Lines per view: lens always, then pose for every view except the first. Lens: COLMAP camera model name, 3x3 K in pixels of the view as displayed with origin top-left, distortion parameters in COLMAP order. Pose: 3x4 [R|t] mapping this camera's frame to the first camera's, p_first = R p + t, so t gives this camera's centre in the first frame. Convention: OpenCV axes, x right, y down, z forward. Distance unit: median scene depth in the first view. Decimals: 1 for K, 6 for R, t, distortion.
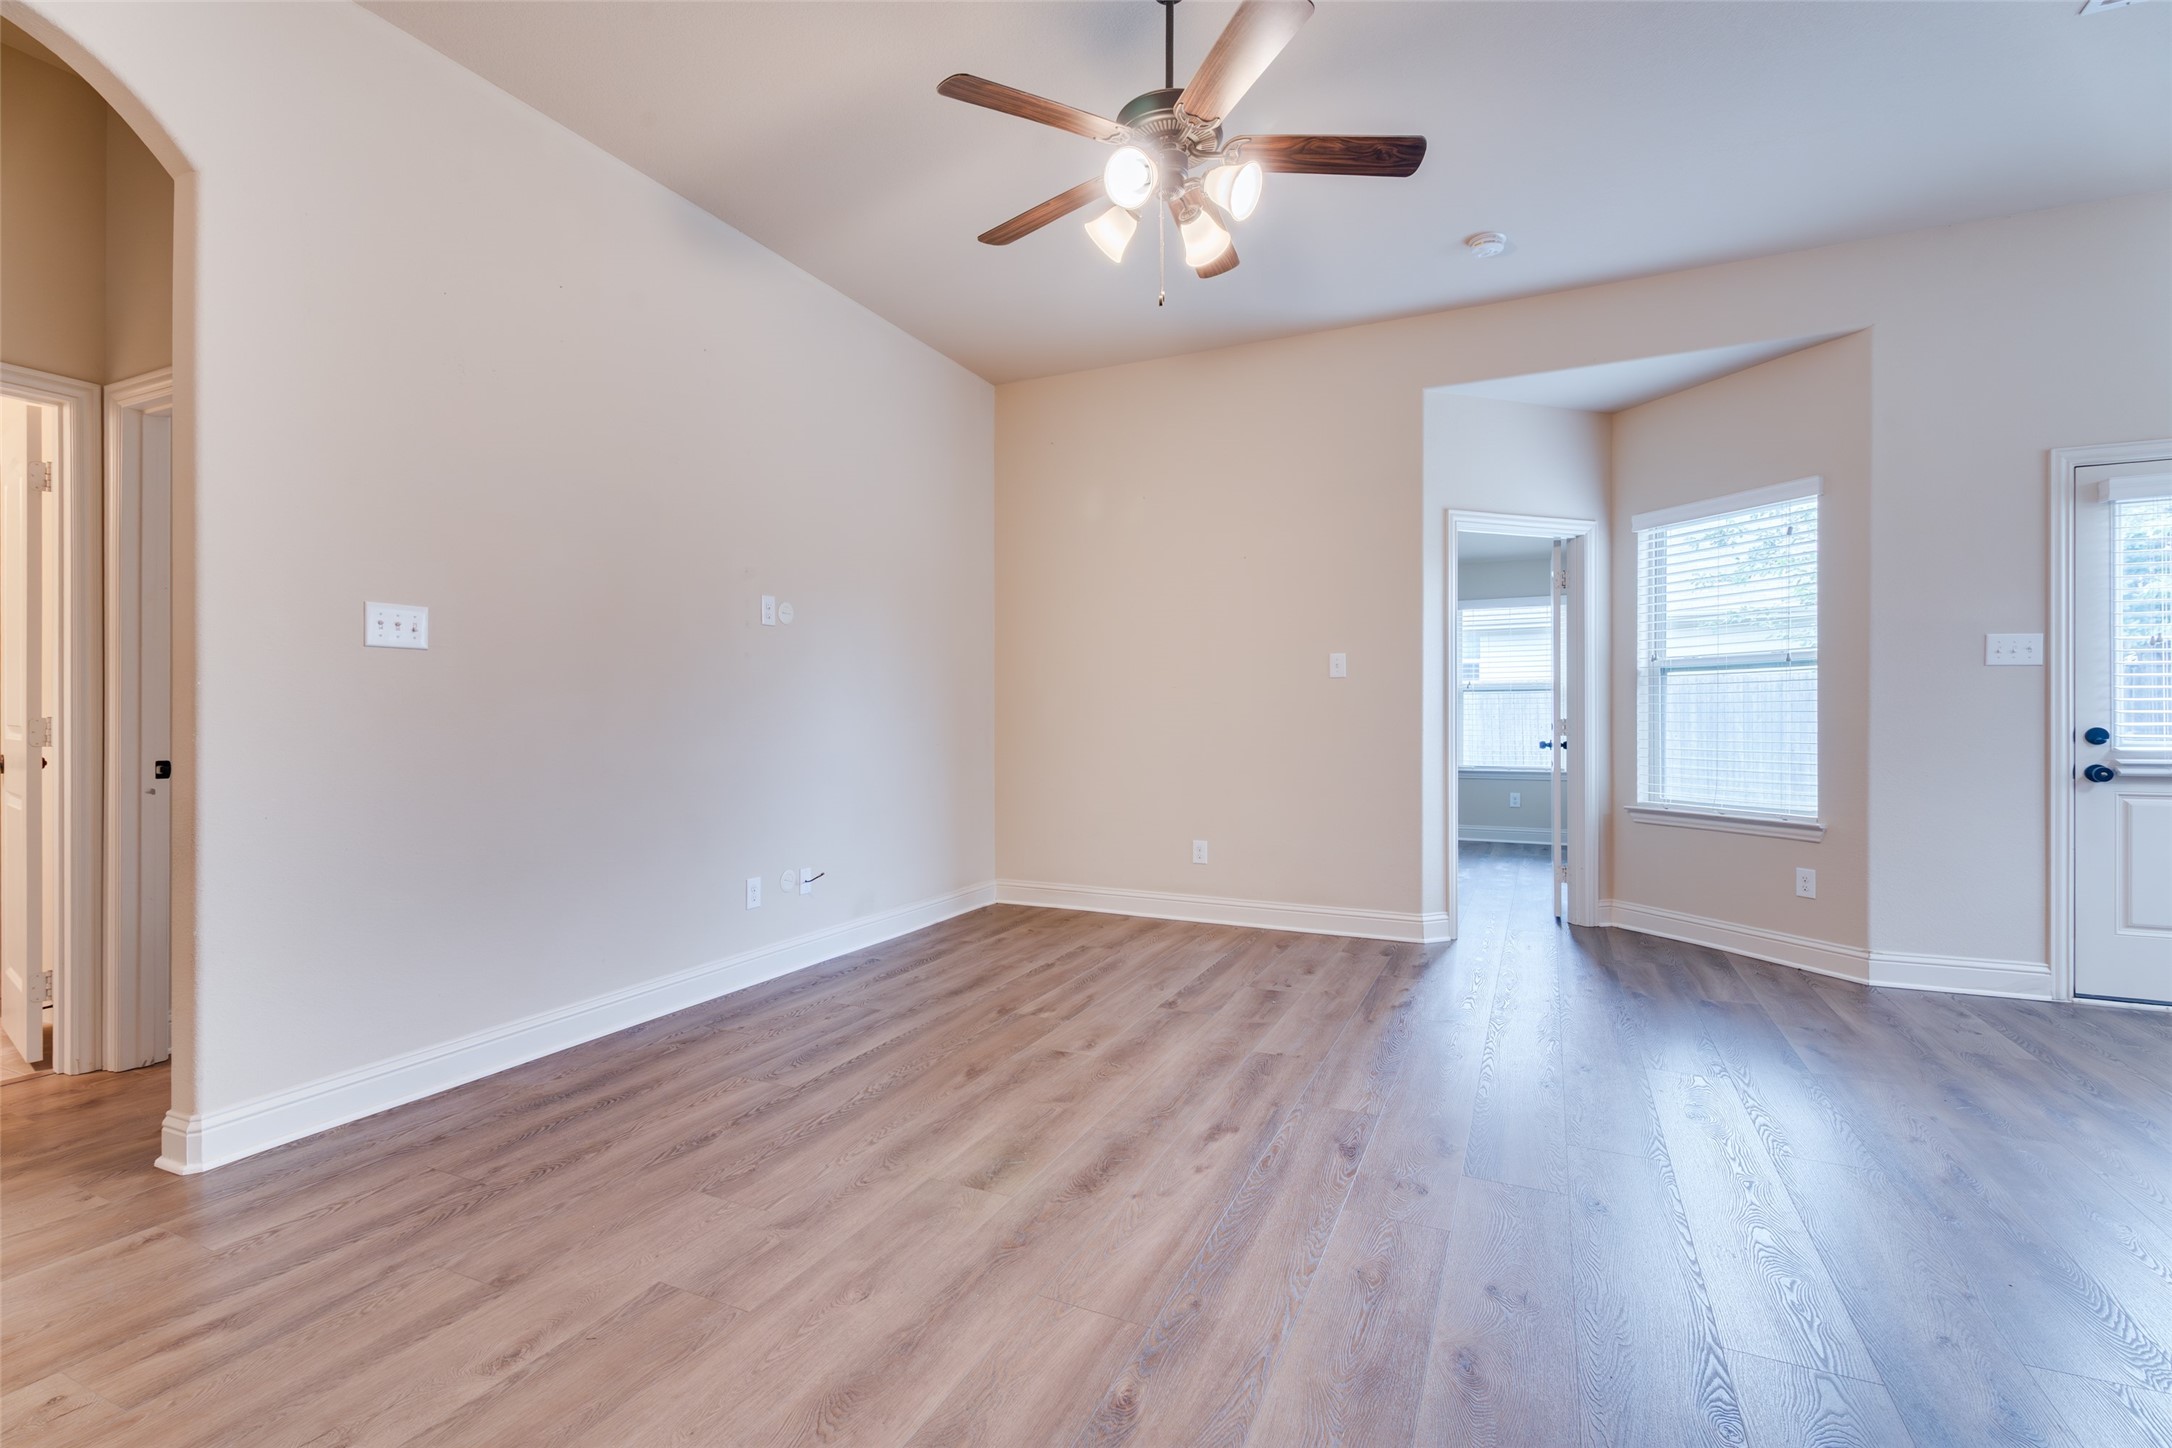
lens RADIAL K [[1015.4, 0, 1096.7], [0, 1015.4, 719.2], [0, 0, 1]] dist [0.037724, -0.017702]
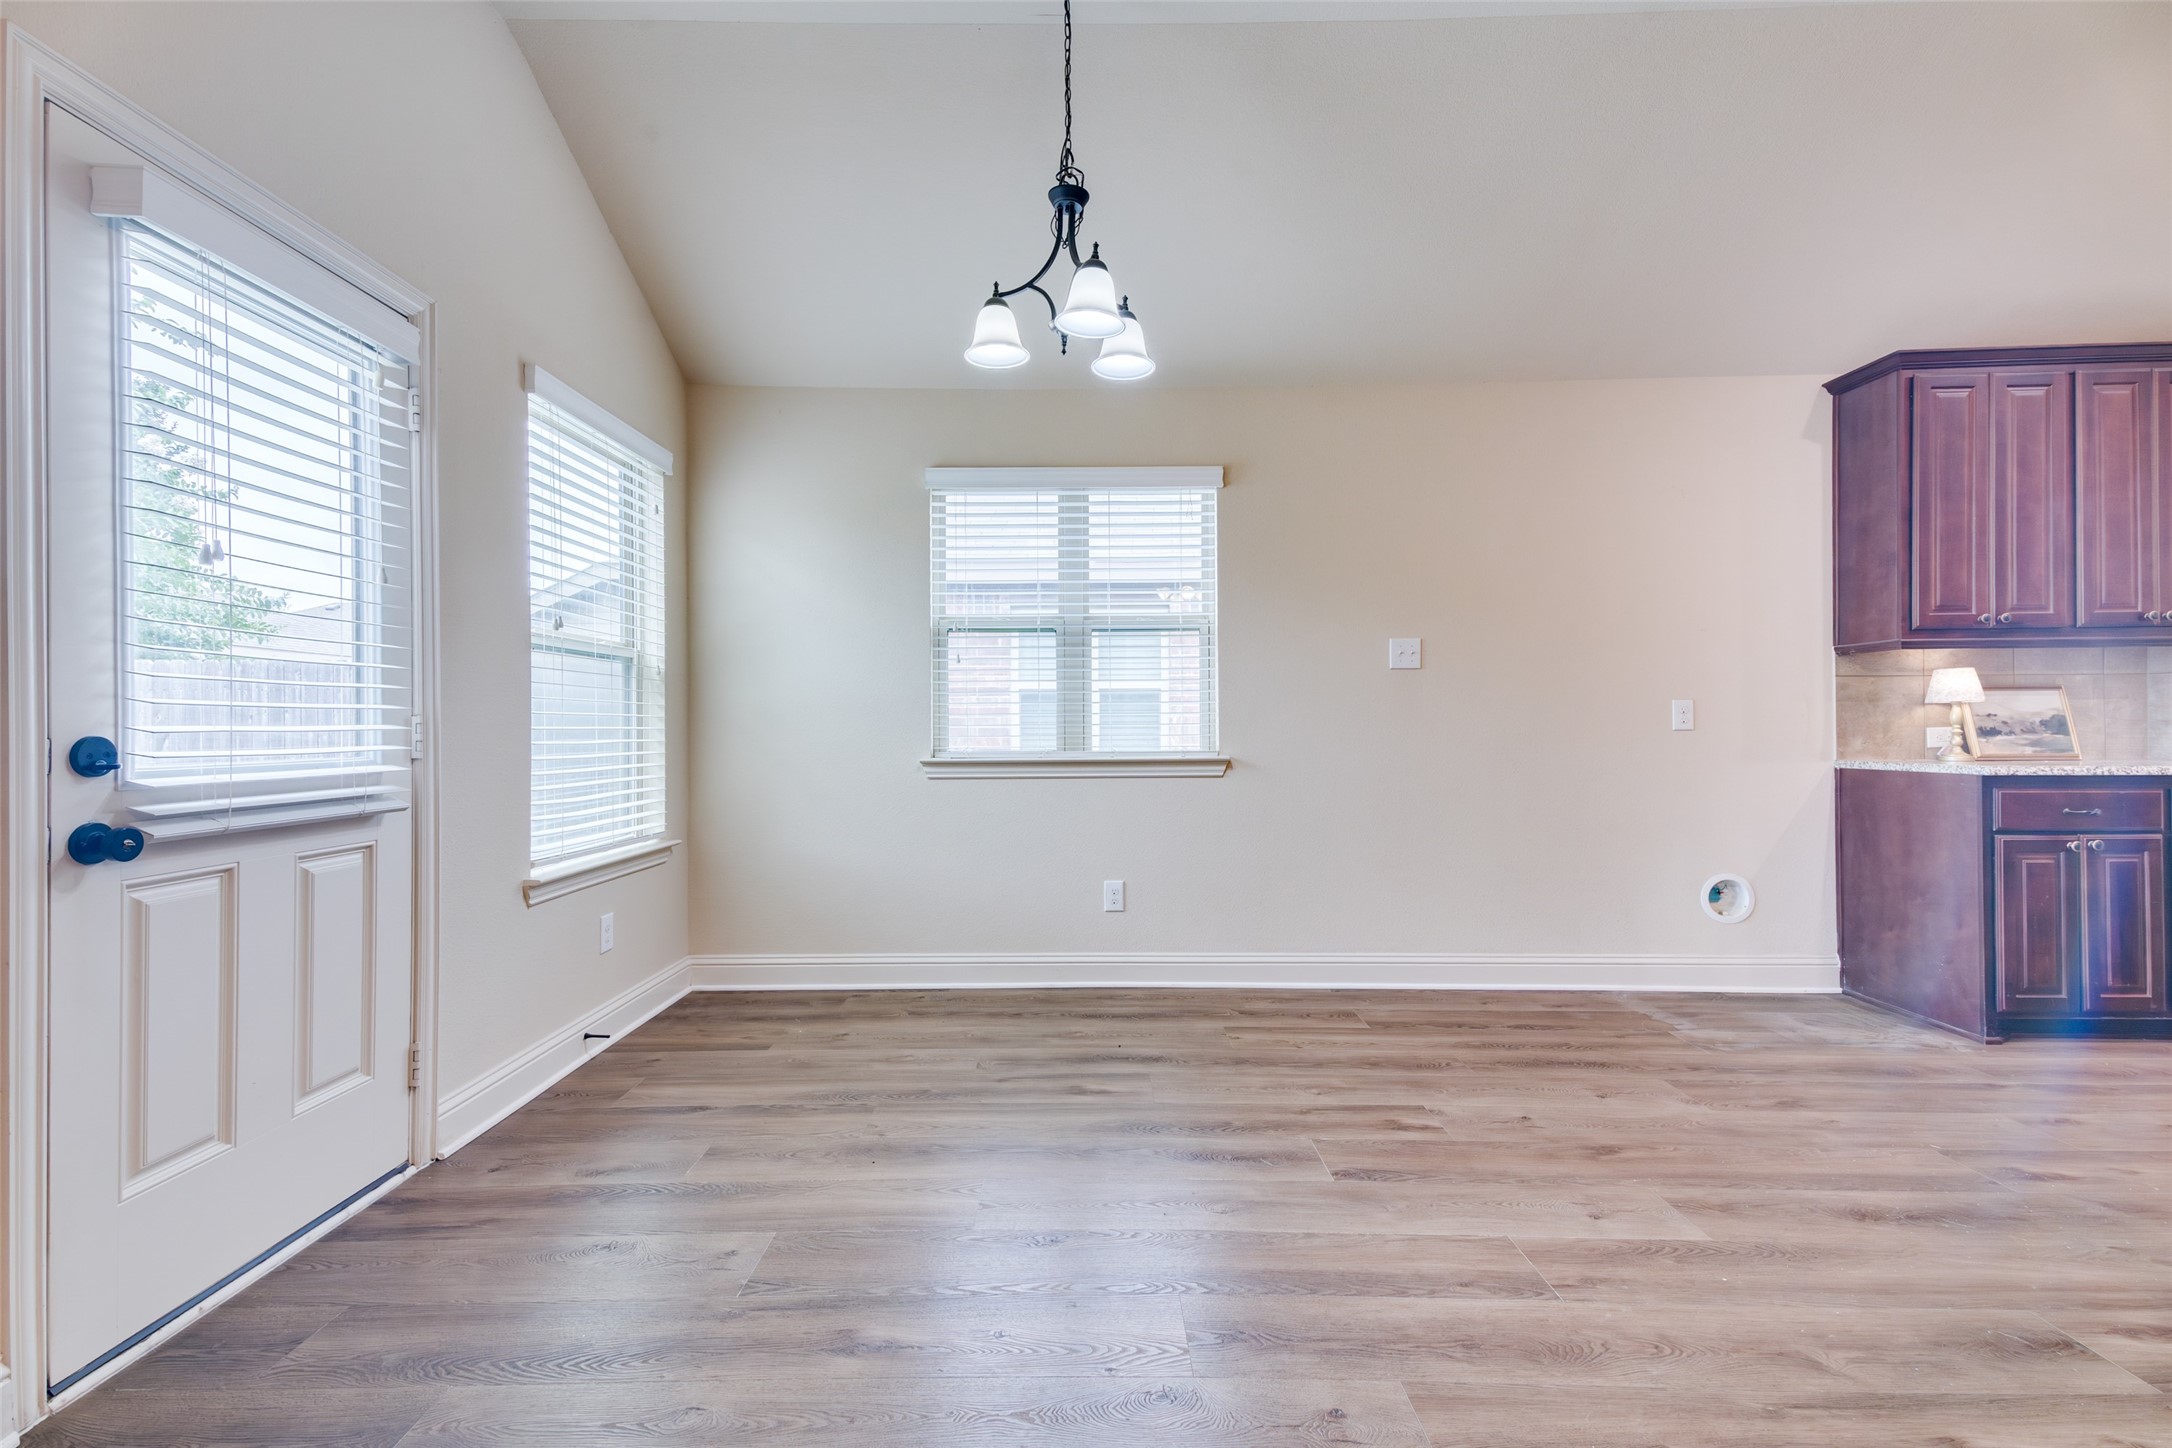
lens RADIAL K [[980.0, 0, 1086.0], [0, 980.0, 724.0], [0, 0, 1]] dist [0.038789, -0.000118]
pose [[-0.402076, 0.006011, 0.915587, 0.424520], [0.005743, 0.999975, -0.004043, 0.007262], [-0.915588, 0.003633, -0.402100, 0.806343]]
